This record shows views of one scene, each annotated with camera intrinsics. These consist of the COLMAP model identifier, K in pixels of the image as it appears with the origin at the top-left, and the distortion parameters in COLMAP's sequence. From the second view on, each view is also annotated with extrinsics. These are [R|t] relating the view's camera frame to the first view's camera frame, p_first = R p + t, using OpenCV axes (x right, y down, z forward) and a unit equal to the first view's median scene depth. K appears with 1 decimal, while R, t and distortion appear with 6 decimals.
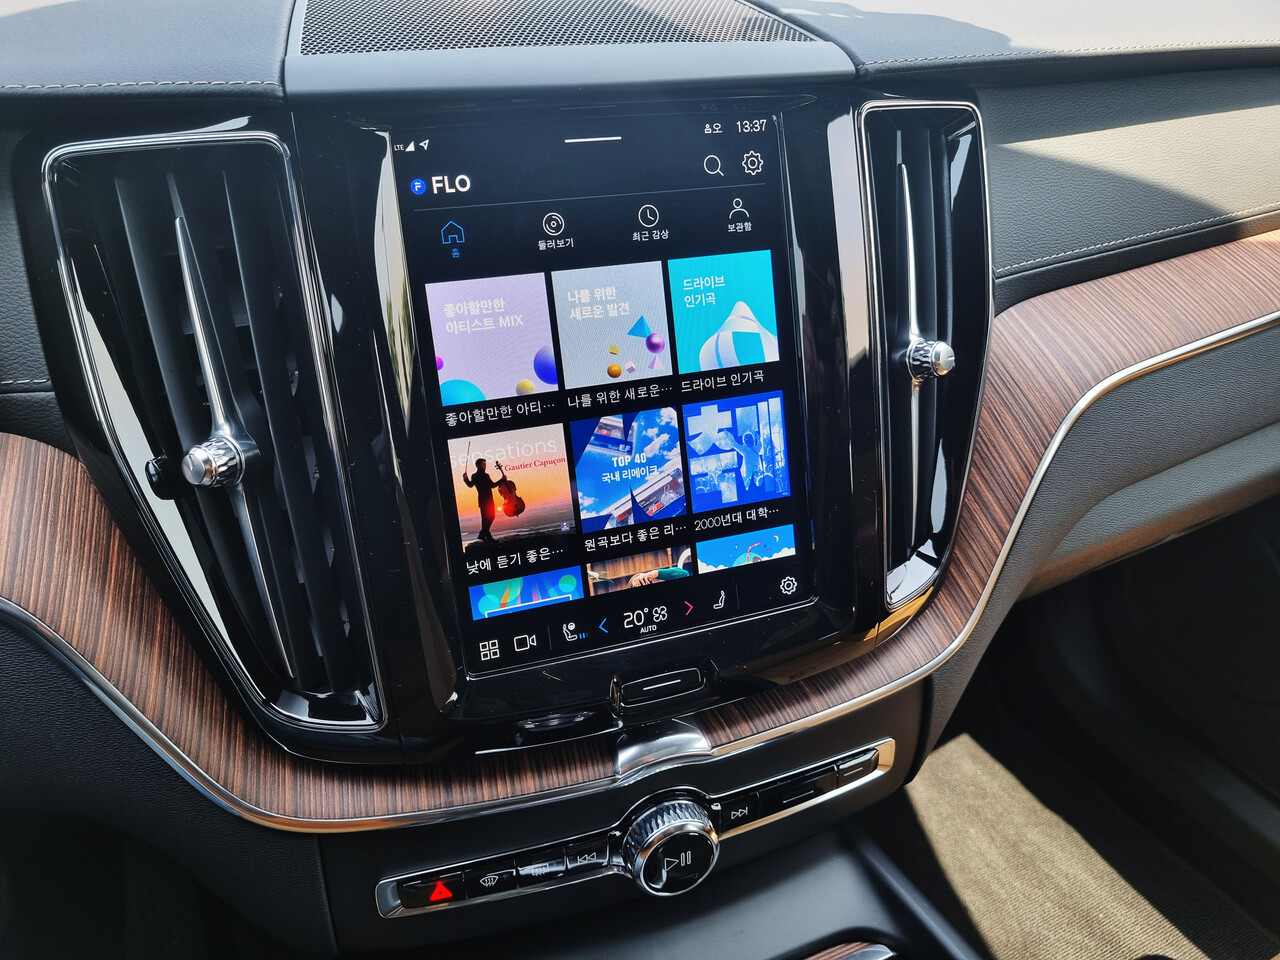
lens RADIAL K [[1068.5, 0, 638.0], [0, 1068.5, 461.8], [0, 0, 1]] dist [0.002297, -0.000220]
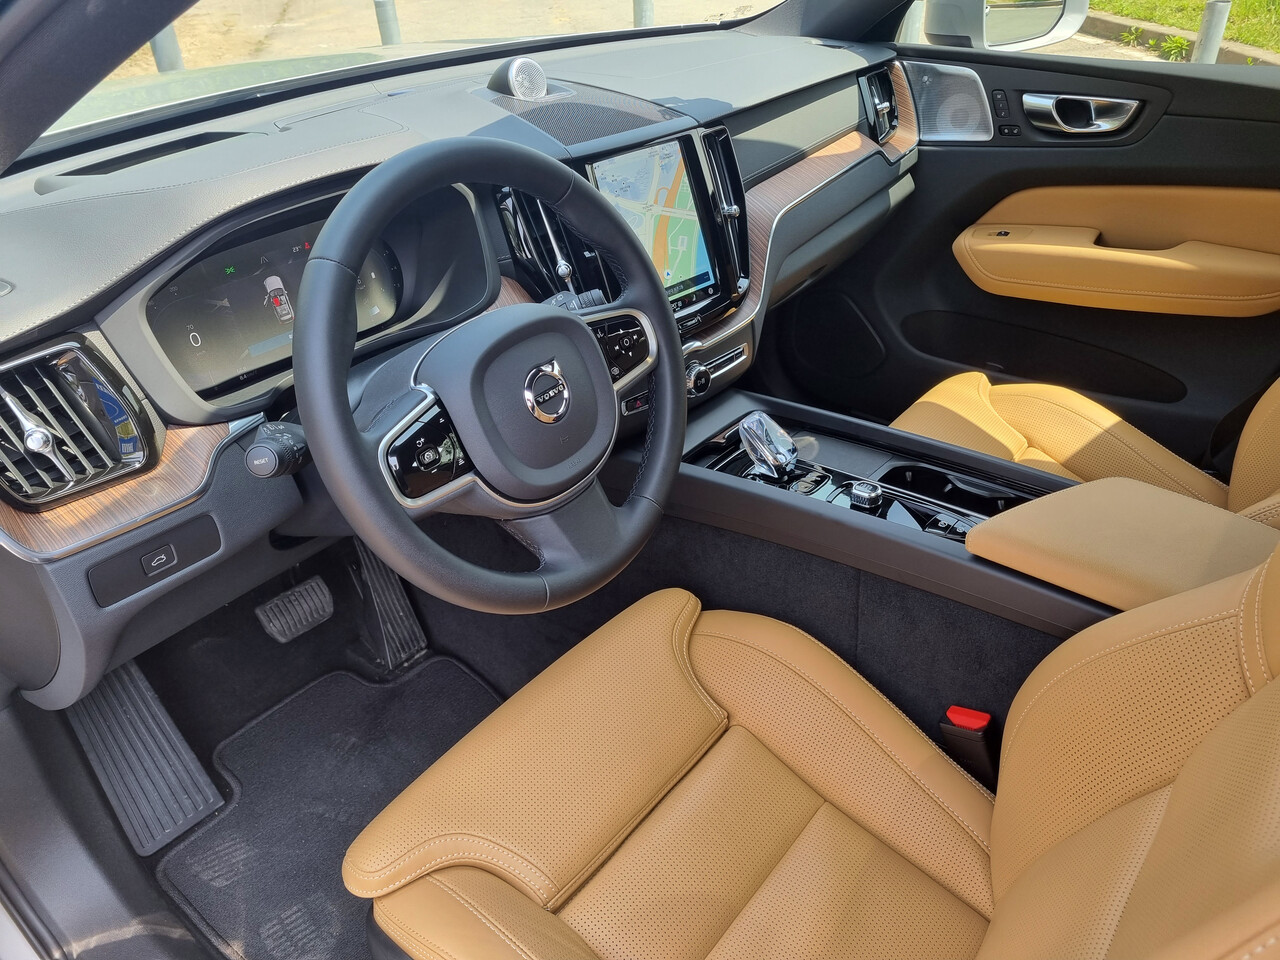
lens RADIAL K [[1067.3, 0, 640.0], [0, 1067.3, 480.0], [0, 0, 1]] dist [0.002600, 0.002783]
pose [[0.910346, -0.249264, 0.330360, -1.204761], [0.236113, 0.968422, 0.080058, 0.351404], [-0.339883, 0.005122, 0.940454, -1.836748]]
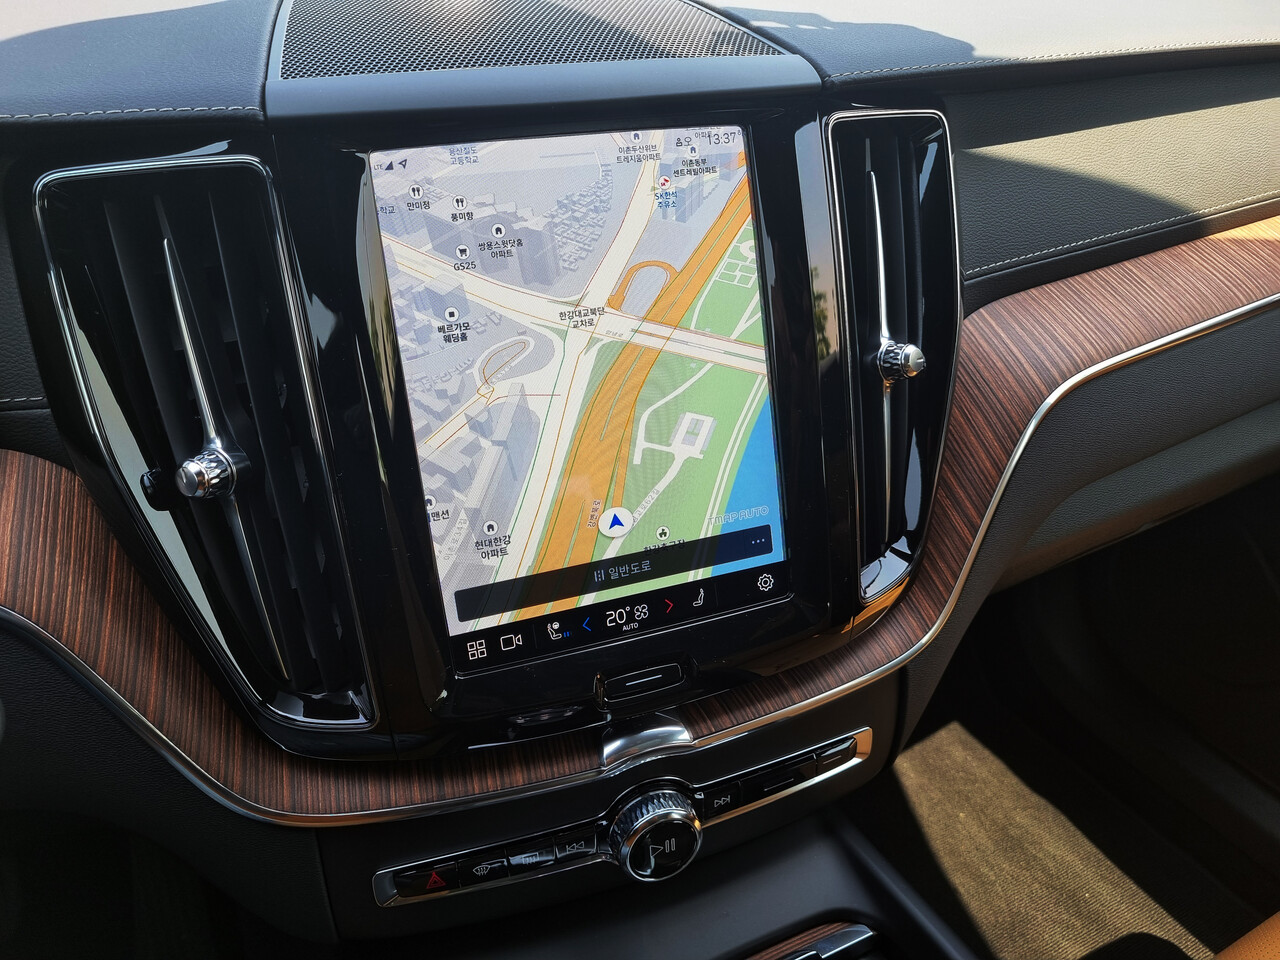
lens RADIAL K [[1067.3, 0, 640.0], [0, 1067.3, 480.0], [0, 0, 1]] dist [0.002600, 0.002783]
pose [[0.999859, -0.015824, 0.005684, 0.015053], [0.015691, 0.999619, 0.022722, -0.009235], [-0.006042, -0.022629, 0.999726, -0.032780]]
